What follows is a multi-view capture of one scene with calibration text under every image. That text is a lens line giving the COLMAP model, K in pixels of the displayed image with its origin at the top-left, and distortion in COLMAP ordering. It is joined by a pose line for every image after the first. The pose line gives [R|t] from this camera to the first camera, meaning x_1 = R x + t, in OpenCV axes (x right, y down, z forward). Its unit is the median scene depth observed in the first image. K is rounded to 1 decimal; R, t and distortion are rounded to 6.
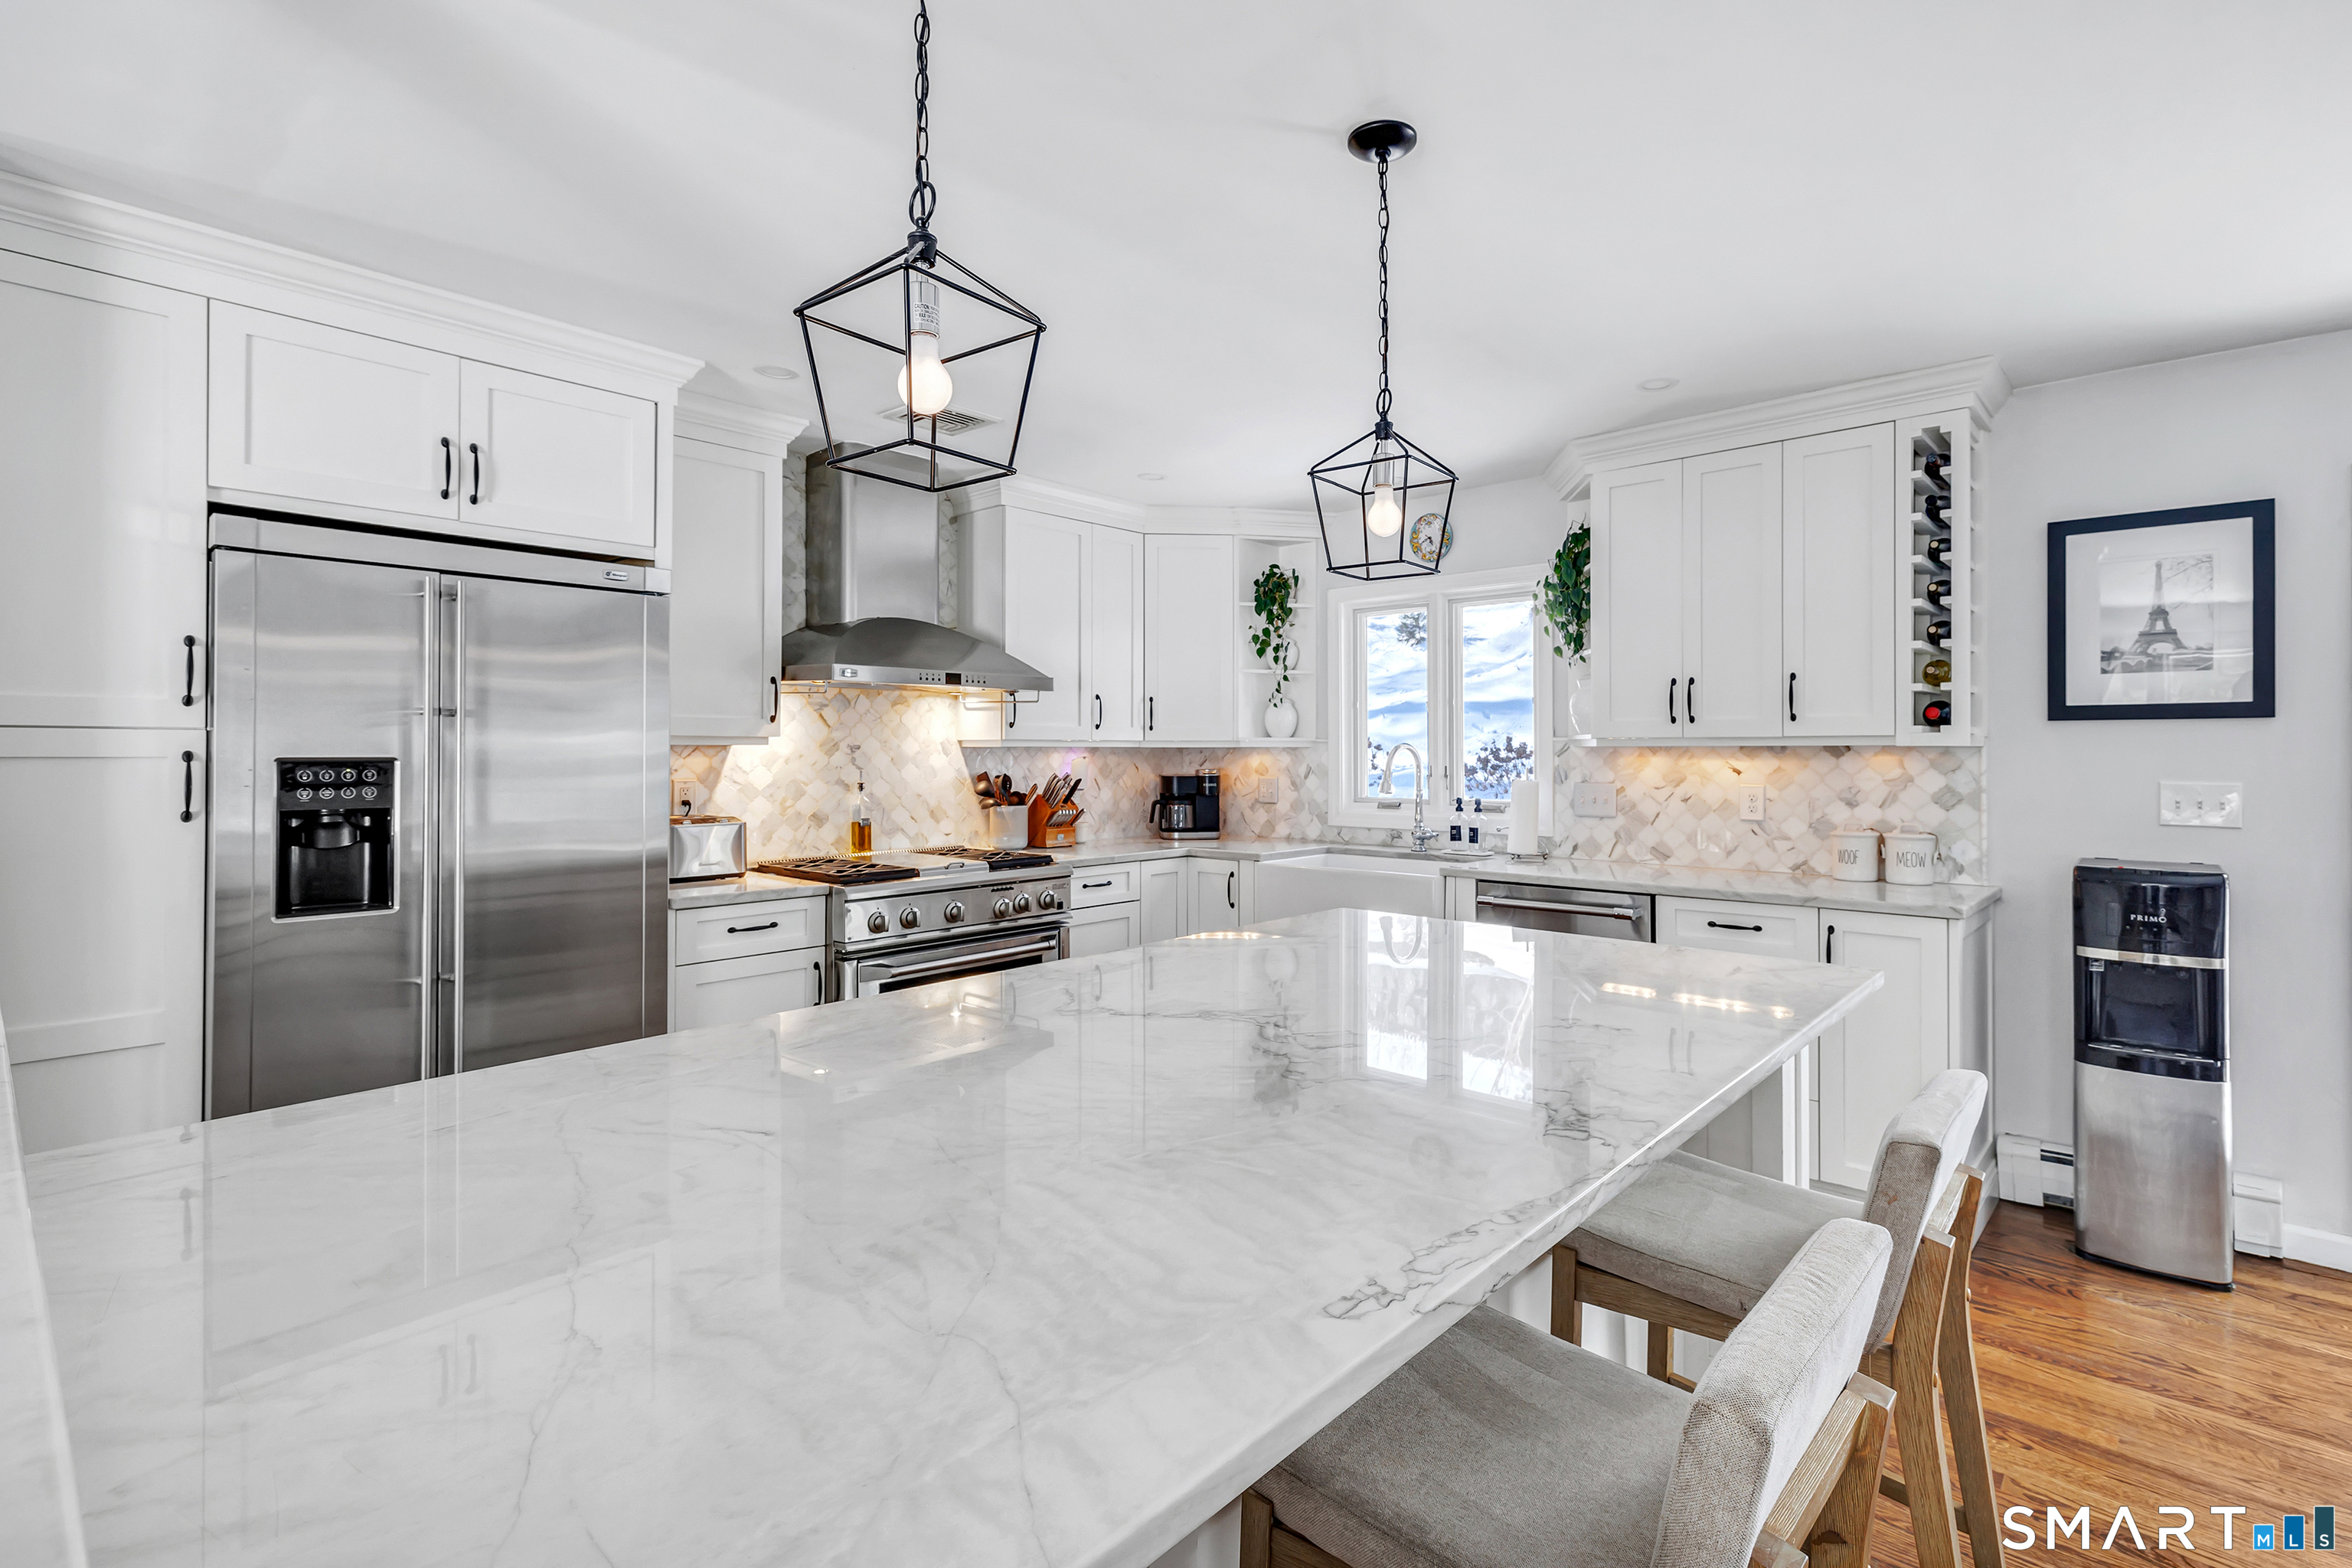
lens RADIAL K [[1098.6, 0, 1223.2], [0, 1098.6, 748.6], [0, 0, 1]] dist [0.004145, 0.000306]
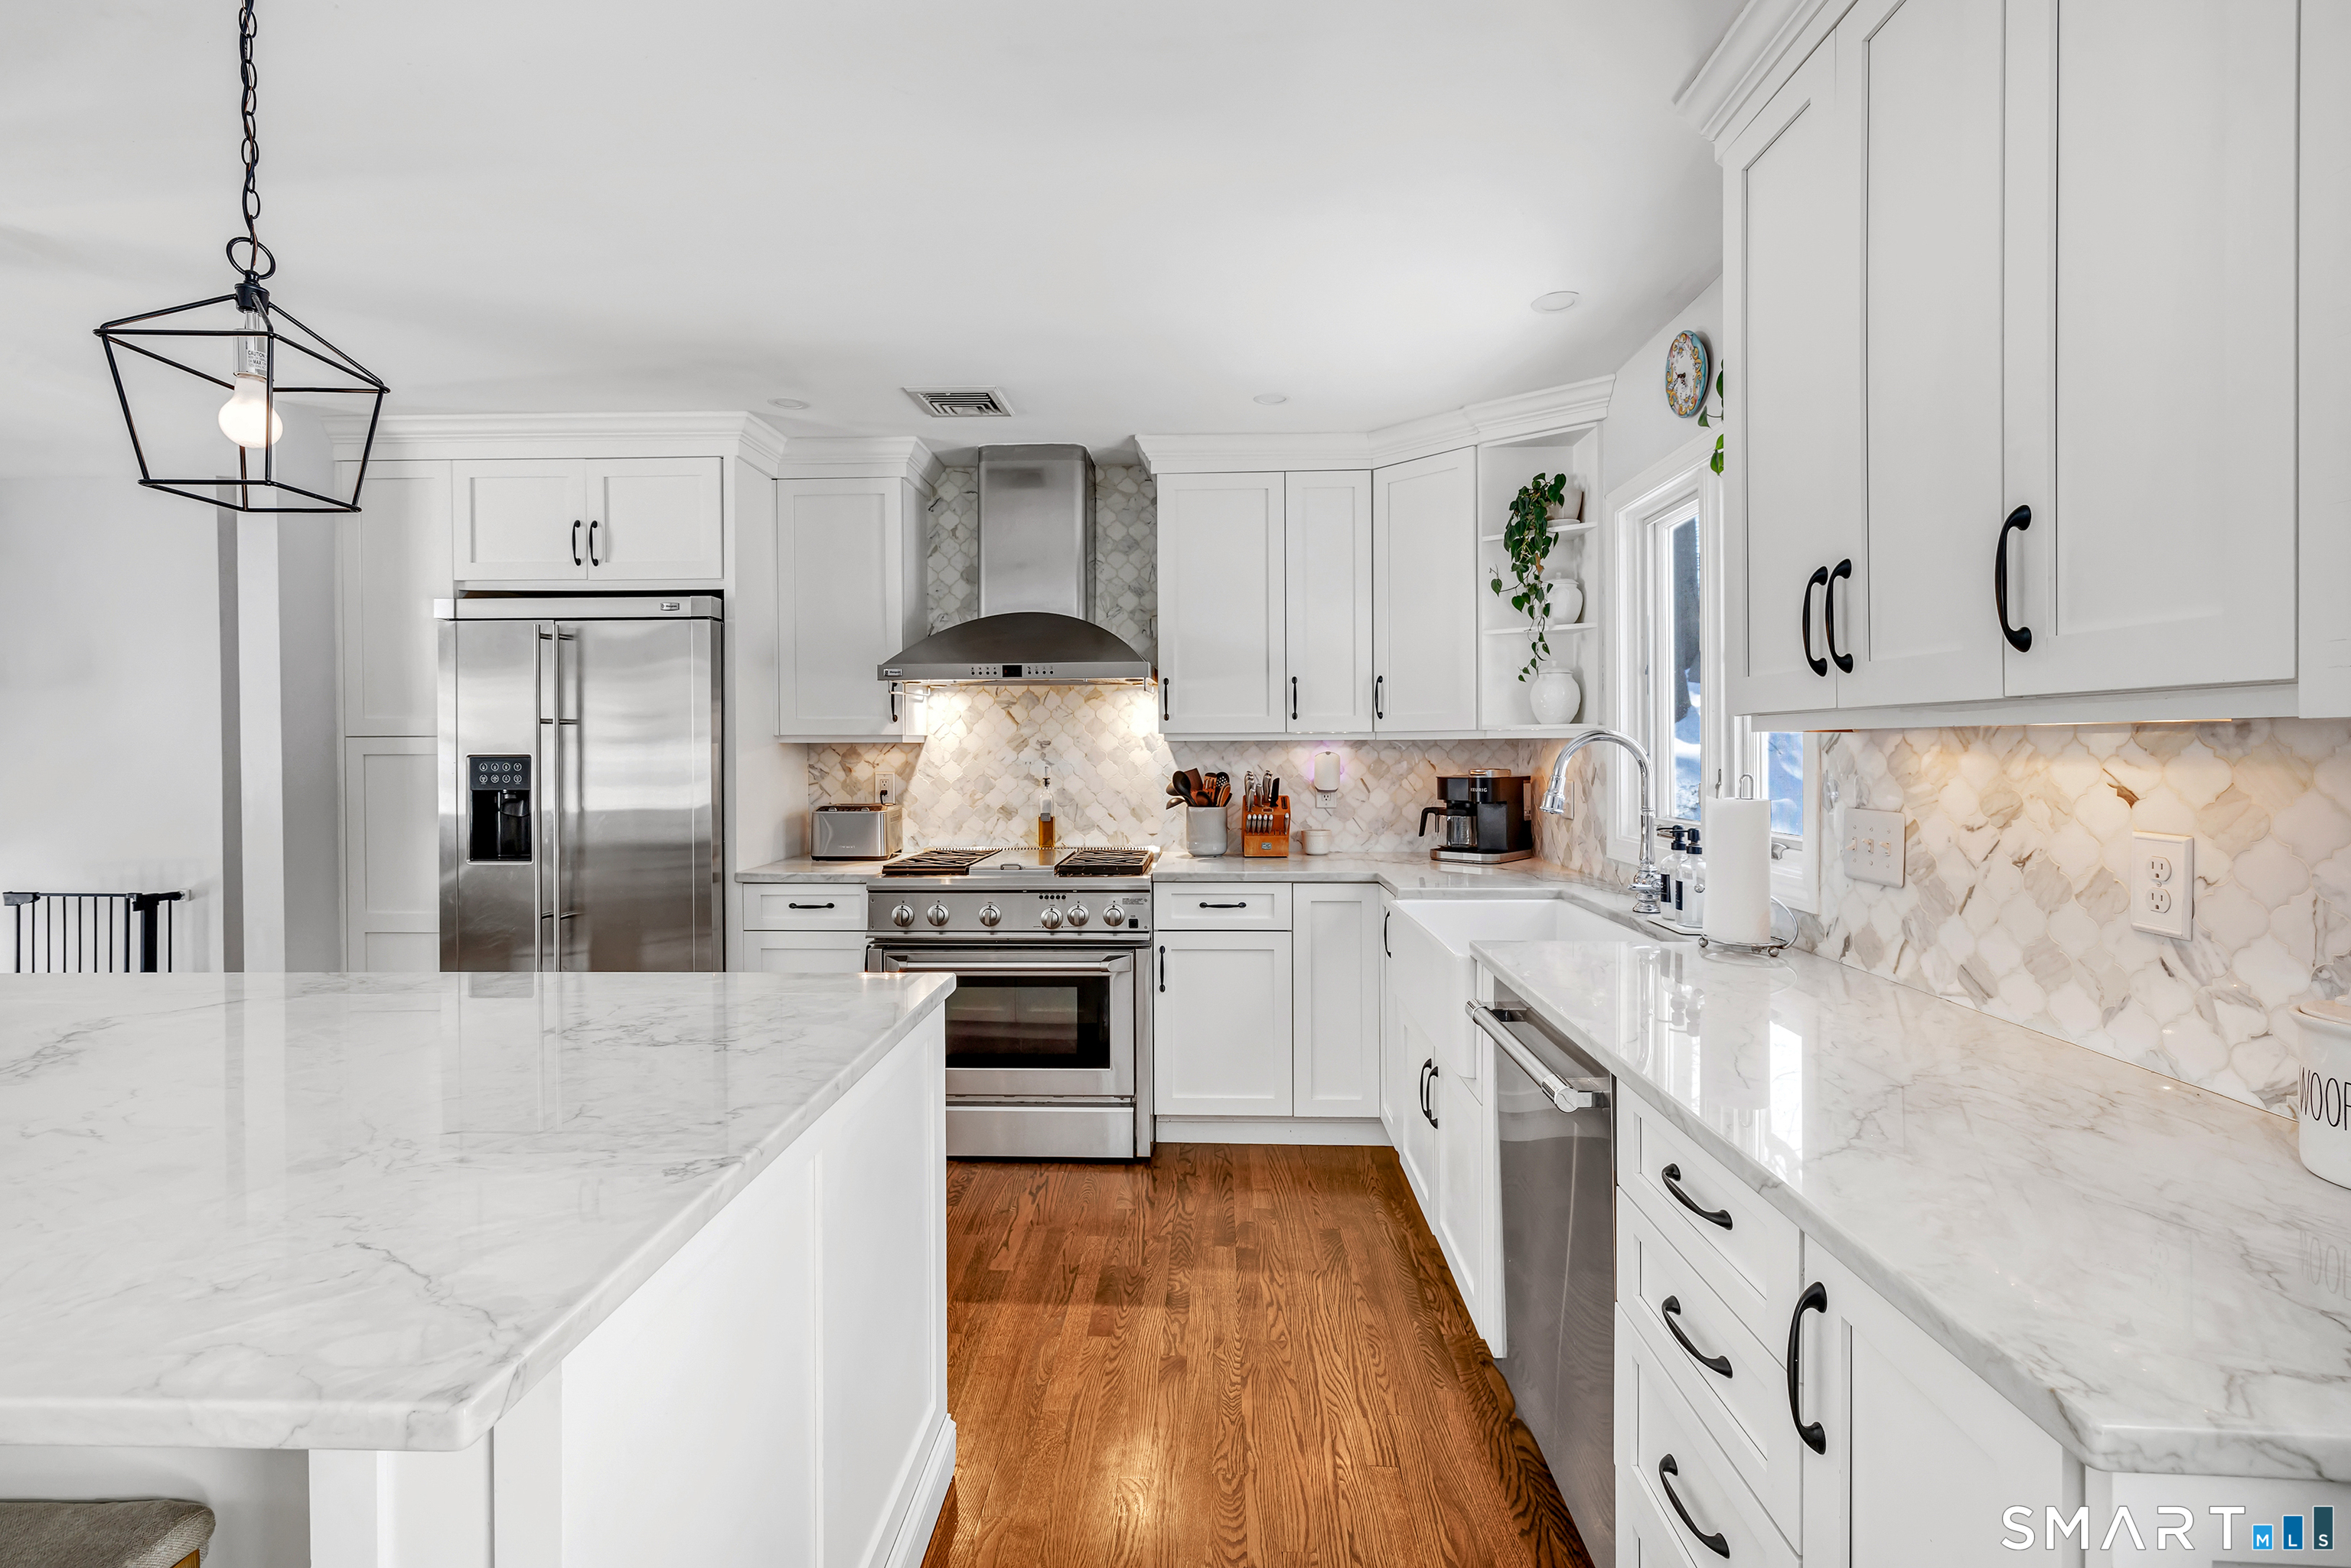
lens RADIAL K [[1038.6, 0, 1172.1], [0, 1038.6, 758.0], [0, 0, 1]] dist [-0.000236, -0.000054]
pose [[0.628022, 0.004730, -0.778182, 0.501523], [0.008122, 0.999887, 0.012633, 0.001282], [0.778154, -0.014255, 0.627912, 0.499733]]
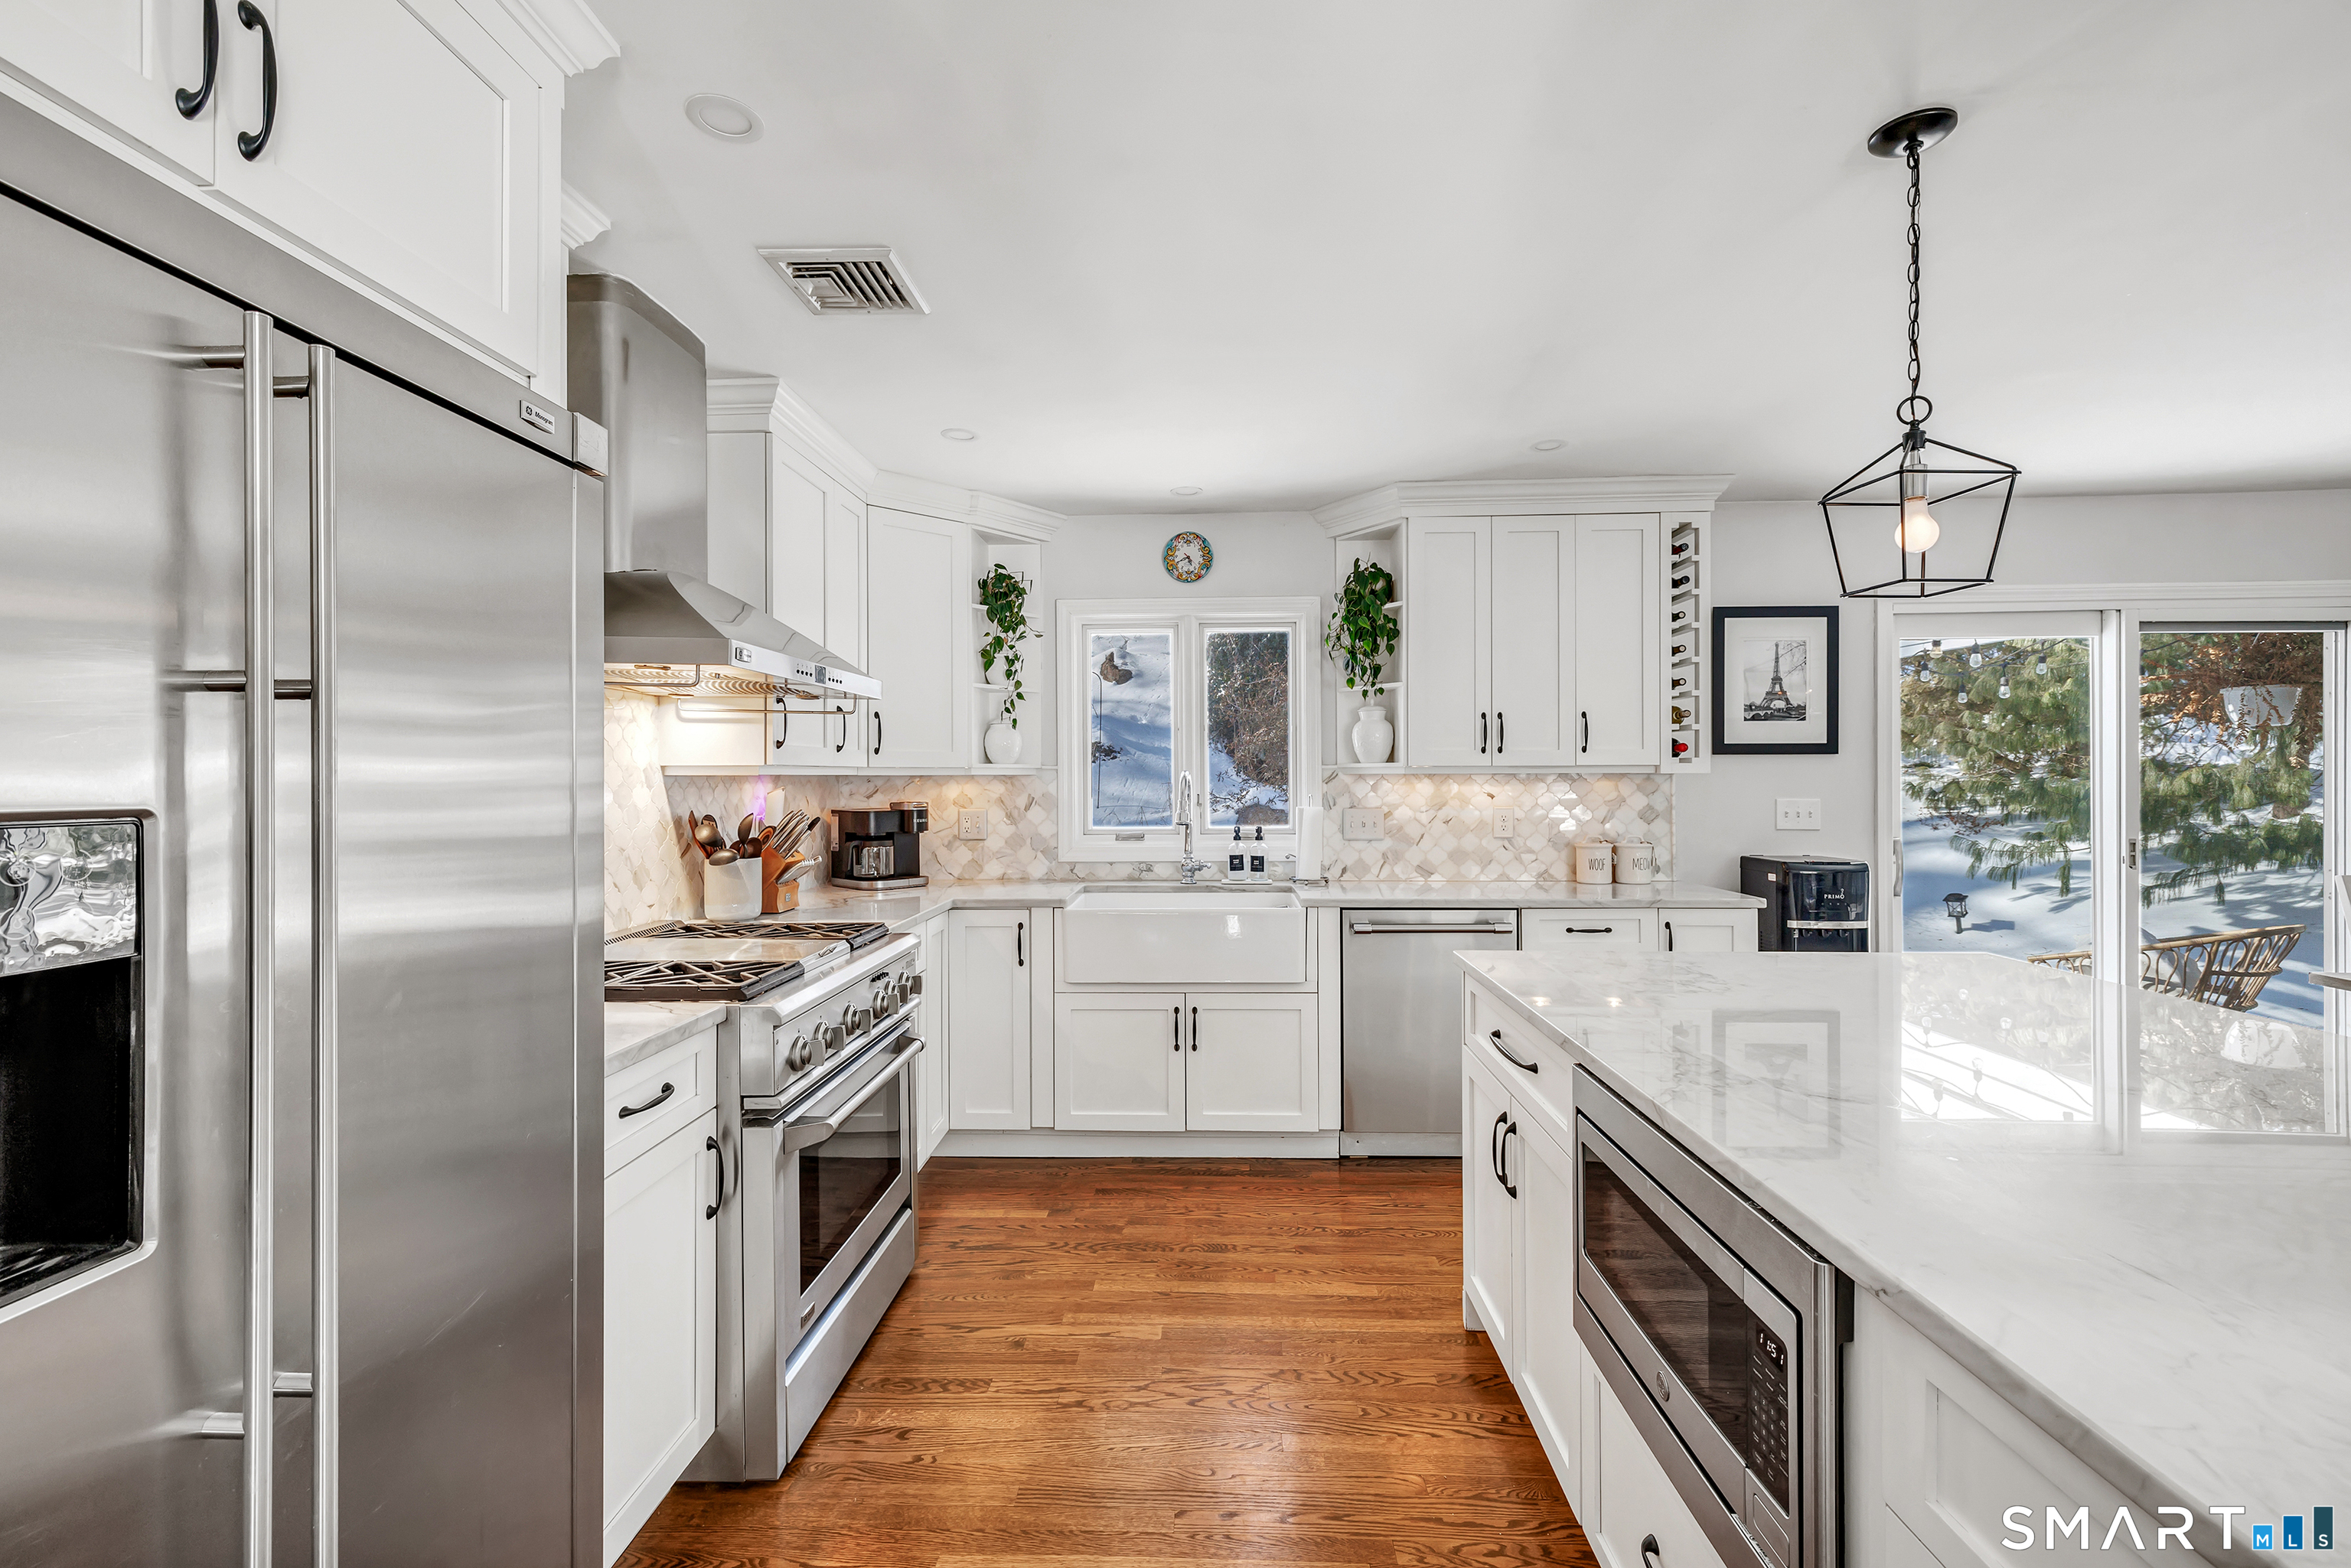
lens RADIAL K [[1035.7, 0, 1174.0], [0, 1035.7, 774.0], [0, 0, 1]] dist [0.004566, 0.000466]
pose [[0.780284, -0.001272, 0.625424, -0.438075], [0.001760, 0.999998, -0.000162, -0.002008], [-0.625423, 0.001227, 0.780285, 0.337792]]
